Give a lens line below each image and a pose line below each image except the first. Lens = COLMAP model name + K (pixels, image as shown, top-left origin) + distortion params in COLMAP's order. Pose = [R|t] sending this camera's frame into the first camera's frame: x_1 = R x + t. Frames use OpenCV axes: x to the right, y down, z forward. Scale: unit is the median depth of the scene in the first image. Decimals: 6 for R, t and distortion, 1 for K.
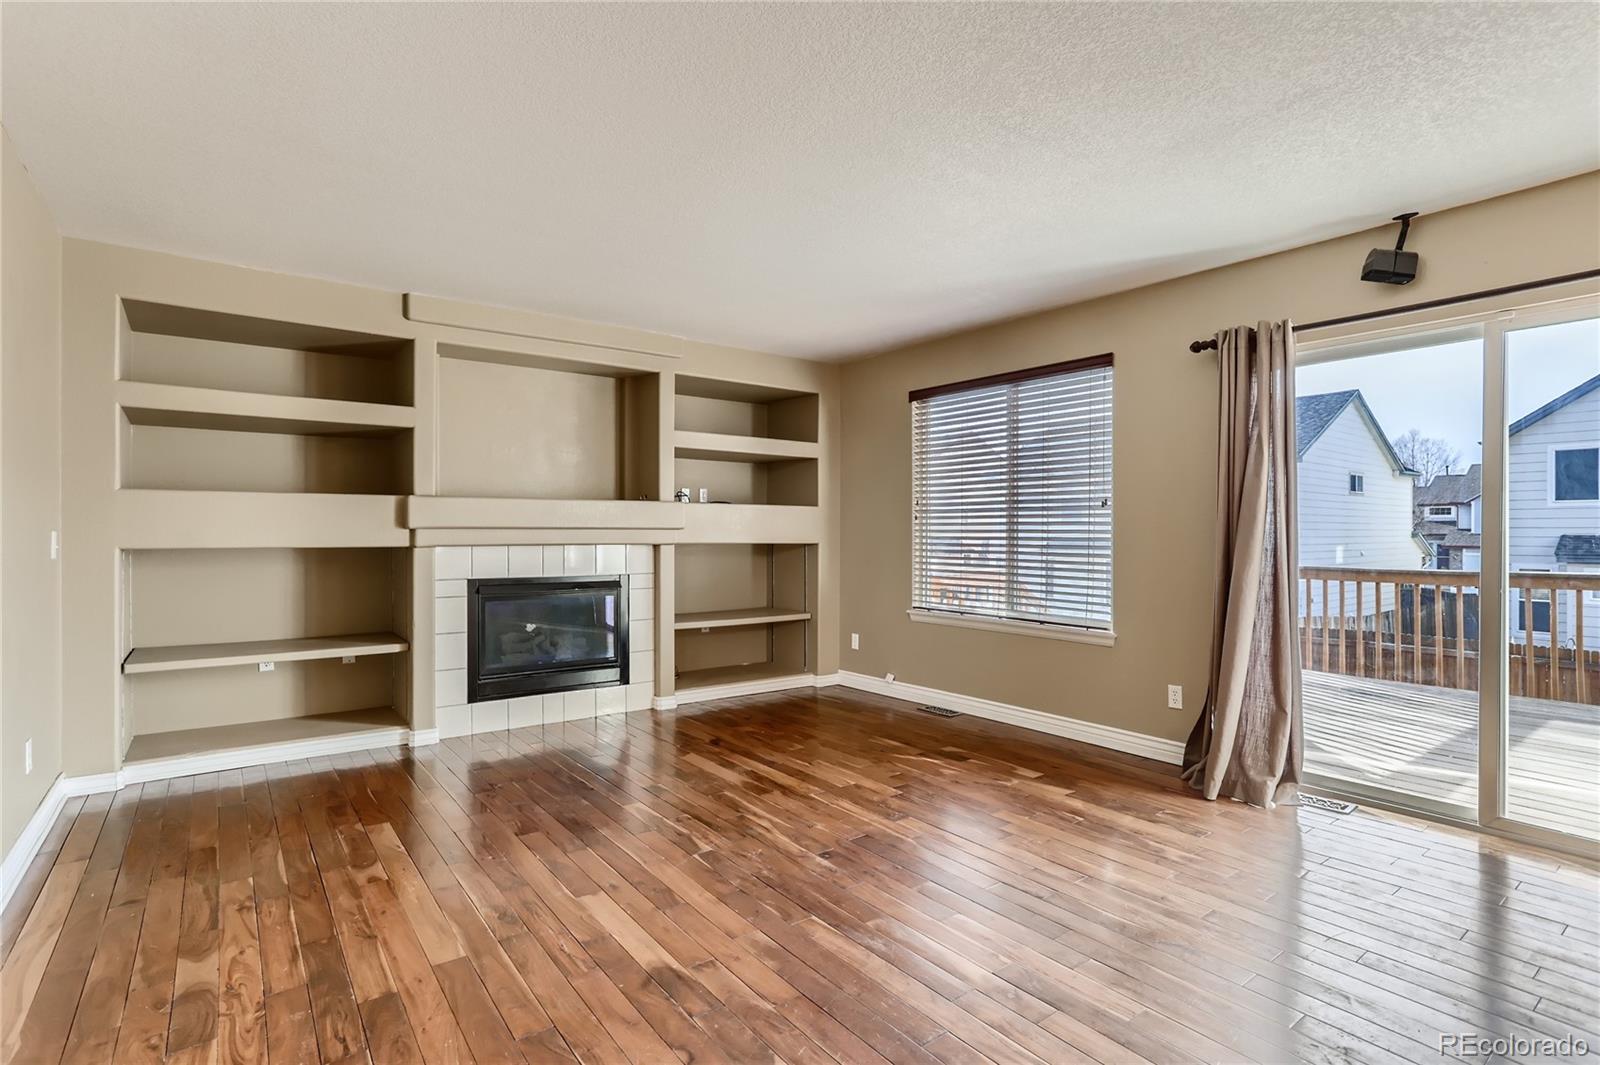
lens RADIAL K [[774.5, 0, 795.6], [0, 774.5, 533.8], [0, 0, 1]] dist [-0.030070, 0.015715]
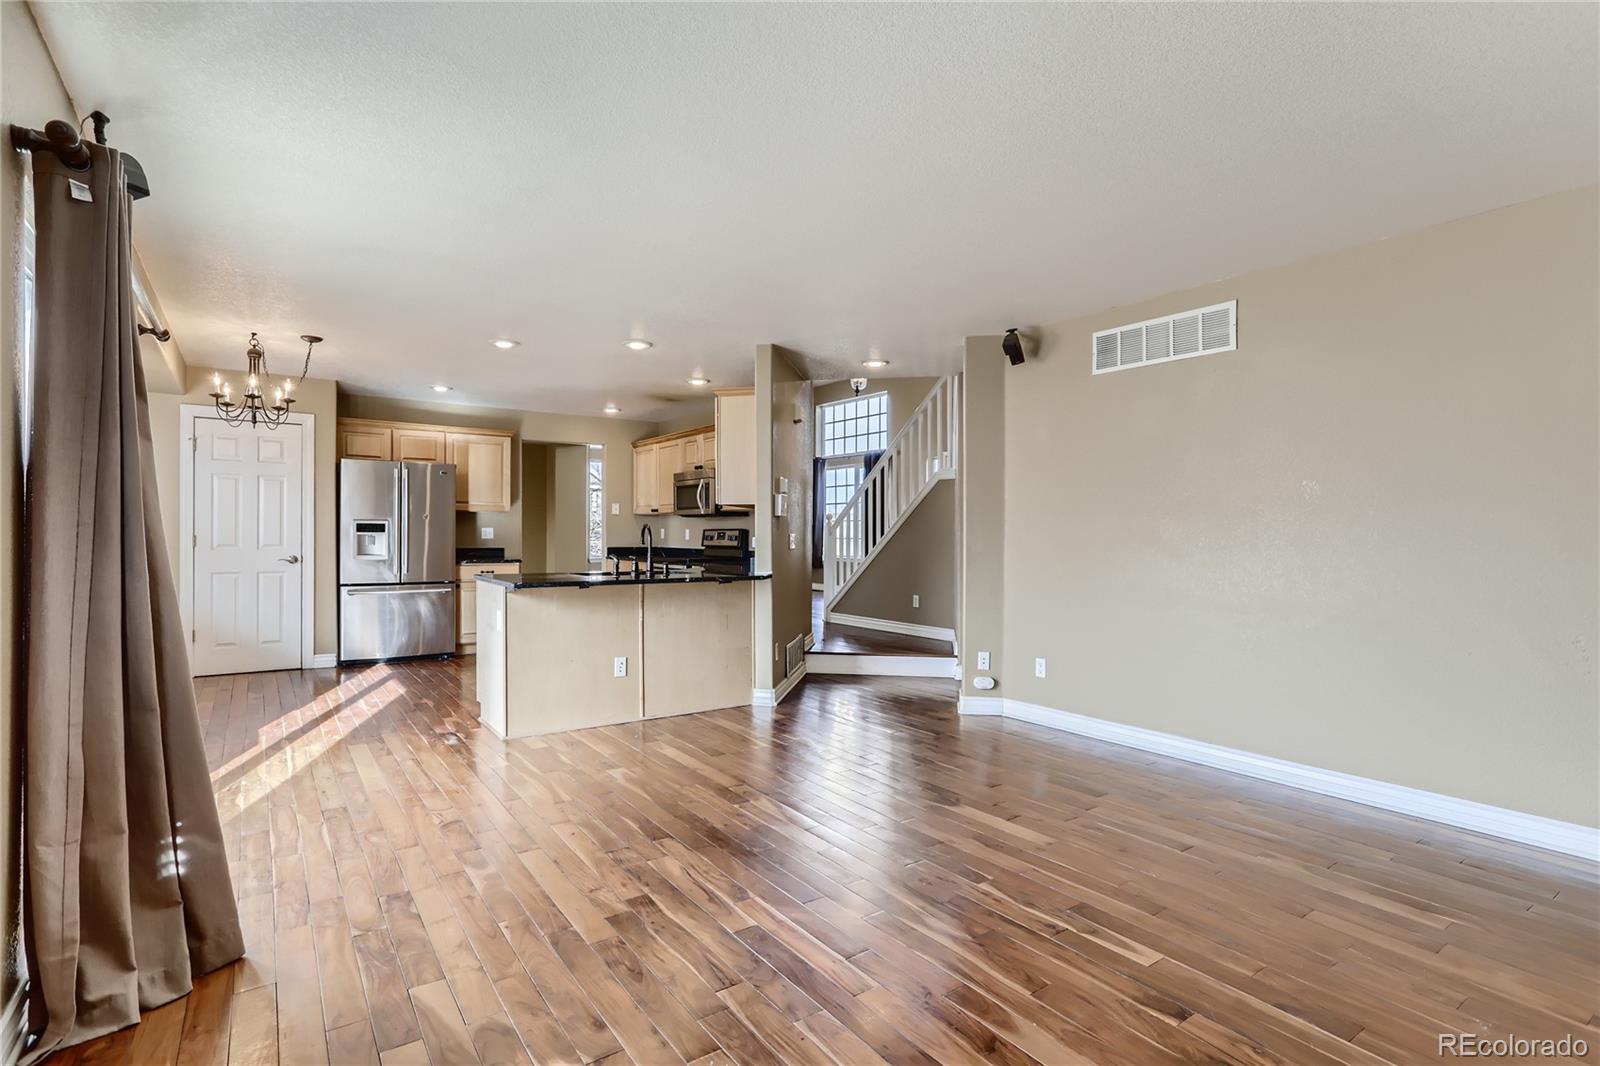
lens RADIAL K [[774.5, 0, 797.4], [0, 774.5, 540.0], [0, 0, 1]] dist [-0.030070, 0.015715]
pose [[-0.999467, -0.008100, 0.031619, 0.046291], [-0.007754, 0.999909, 0.011057, -0.002193], [-0.031706, 0.010806, -0.999439, 1.121636]]
